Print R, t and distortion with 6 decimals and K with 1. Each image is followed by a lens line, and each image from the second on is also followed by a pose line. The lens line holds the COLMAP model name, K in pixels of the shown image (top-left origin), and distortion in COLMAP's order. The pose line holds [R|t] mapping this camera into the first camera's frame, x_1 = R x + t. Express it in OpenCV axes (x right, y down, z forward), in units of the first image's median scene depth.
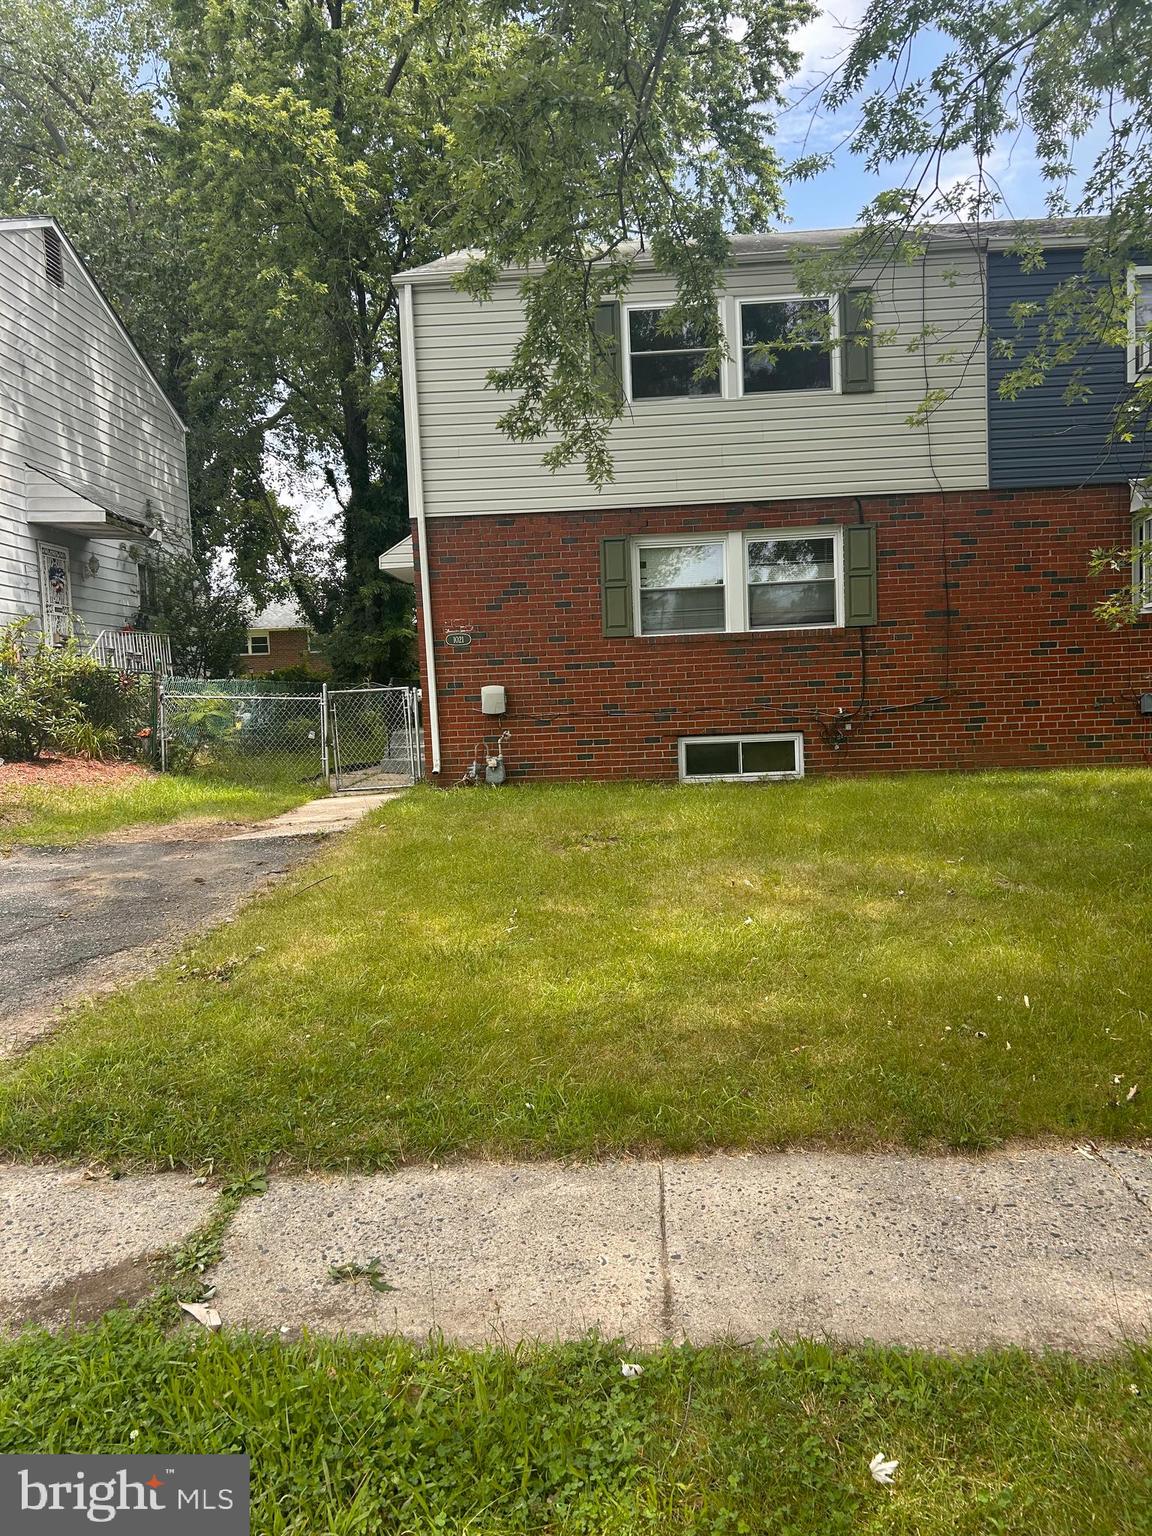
lens RADIAL K [[1148.4, 0, 596.5], [0, 1148.4, 770.8], [0, 0, 1]] dist [0.092452, -0.074123]
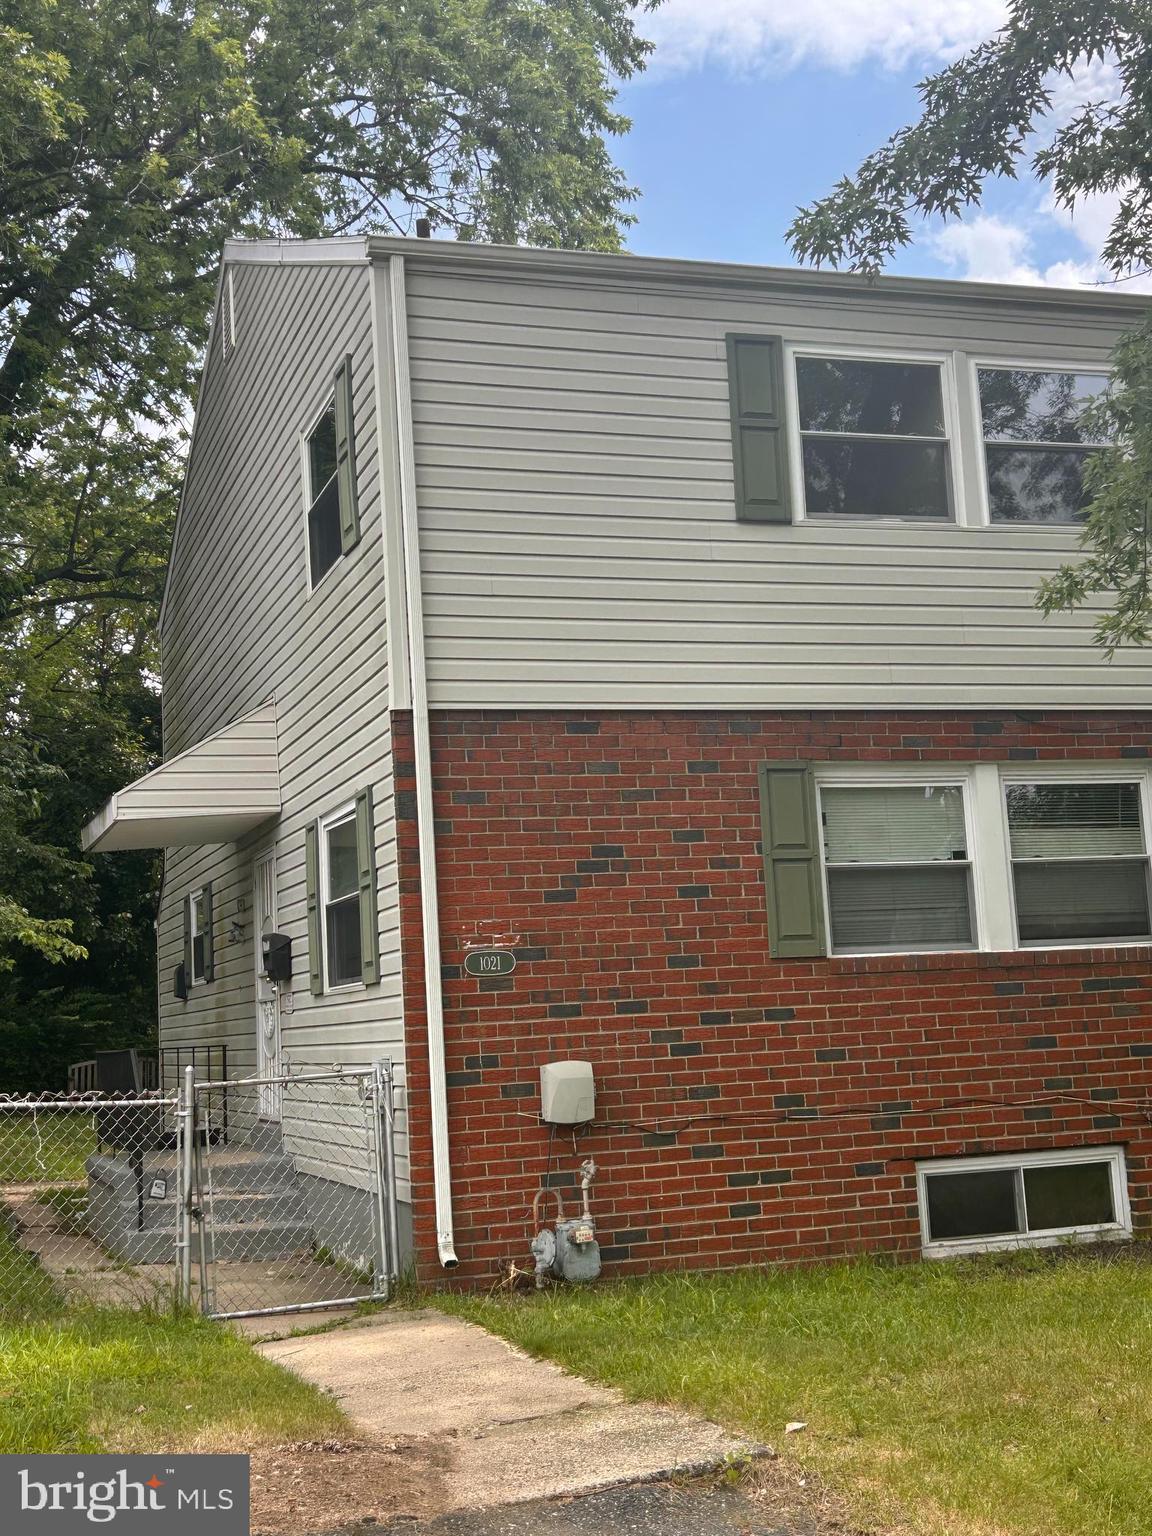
lens RADIAL K [[1857.1, 0, 576.0], [0, 1857.1, 768.0], [0, 0, 1]] dist [0.318403, -1.111158]
pose [[0.929132, 0.038785, 0.367708, -0.371415], [0.040440, 0.977858, -0.205326, -0.034016], [-0.367529, 0.205645, 0.906991, 0.279313]]
